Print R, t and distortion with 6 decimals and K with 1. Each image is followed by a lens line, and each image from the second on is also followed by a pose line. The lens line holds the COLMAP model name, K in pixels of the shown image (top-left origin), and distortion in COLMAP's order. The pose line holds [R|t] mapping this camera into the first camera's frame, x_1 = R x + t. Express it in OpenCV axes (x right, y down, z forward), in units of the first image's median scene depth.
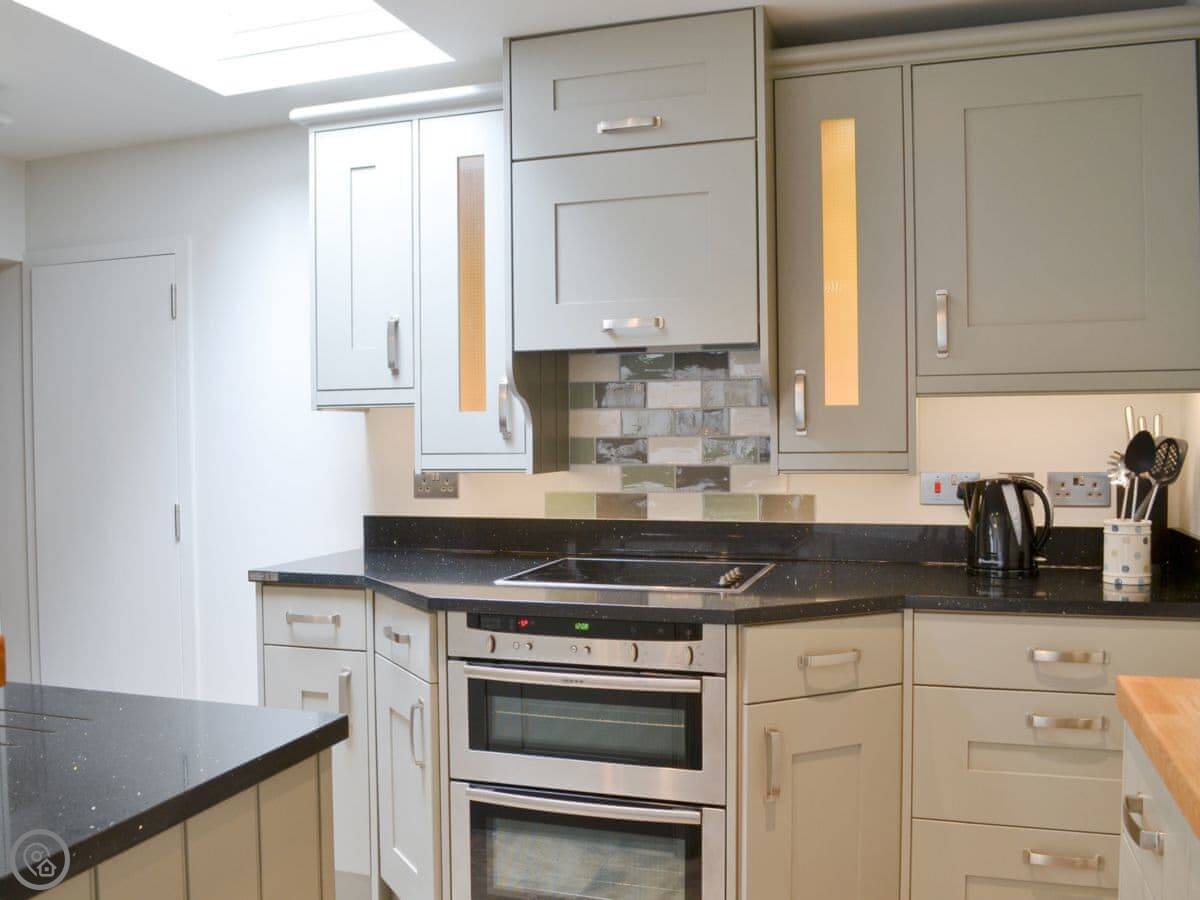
lens RADIAL K [[1116.4, 0, 599.6], [0, 1116.4, 450.1], [0, 0, 1]] dist [-0.078043, 0.000000]
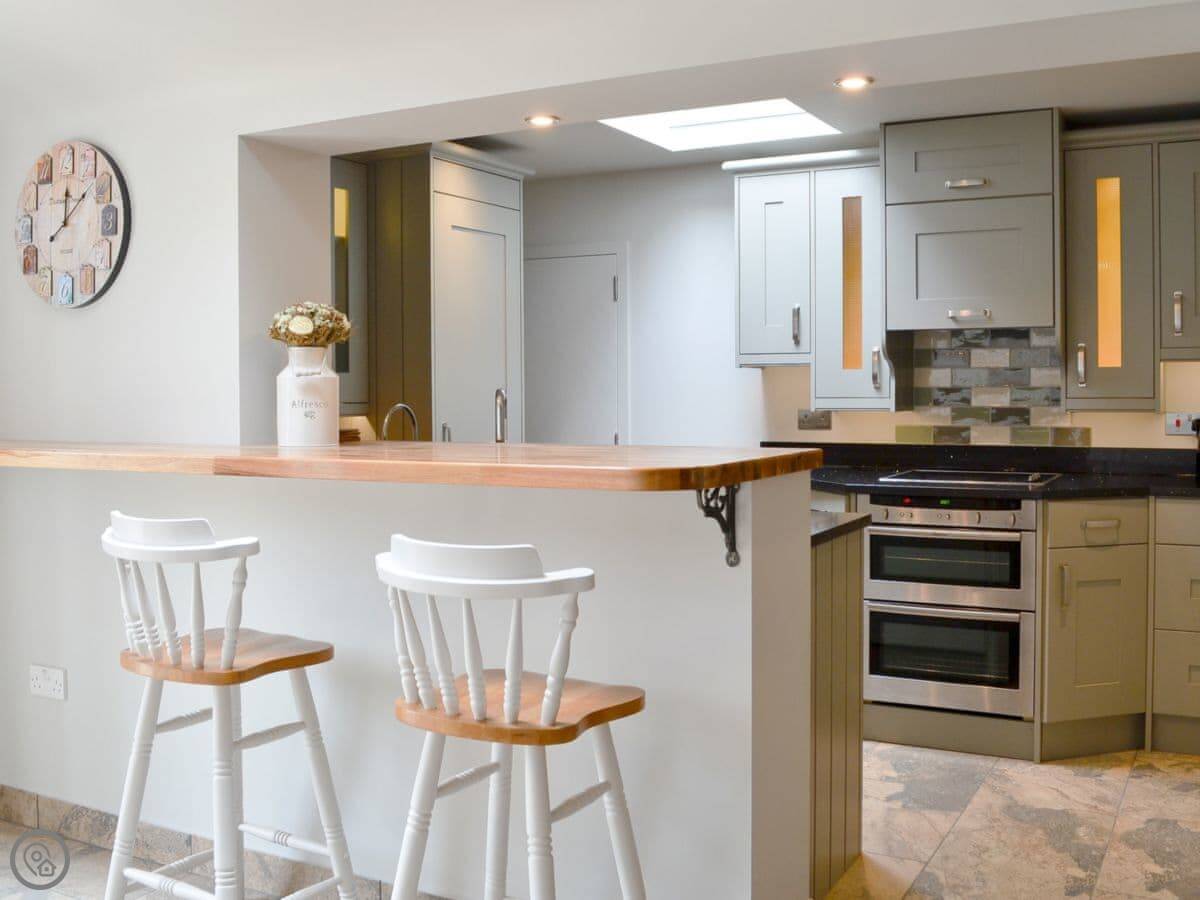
lens RADIAL K [[1280.1, 0, 619.2], [0, 1280.1, 395.0], [0, 0, 1]] dist [-0.066912, 0.000000]
pose [[0.987121, 0.006360, -0.159846, -0.158870], [-0.007360, 0.999957, -0.005663, 0.011997], [0.159803, 0.006767, 0.987126, -0.777210]]
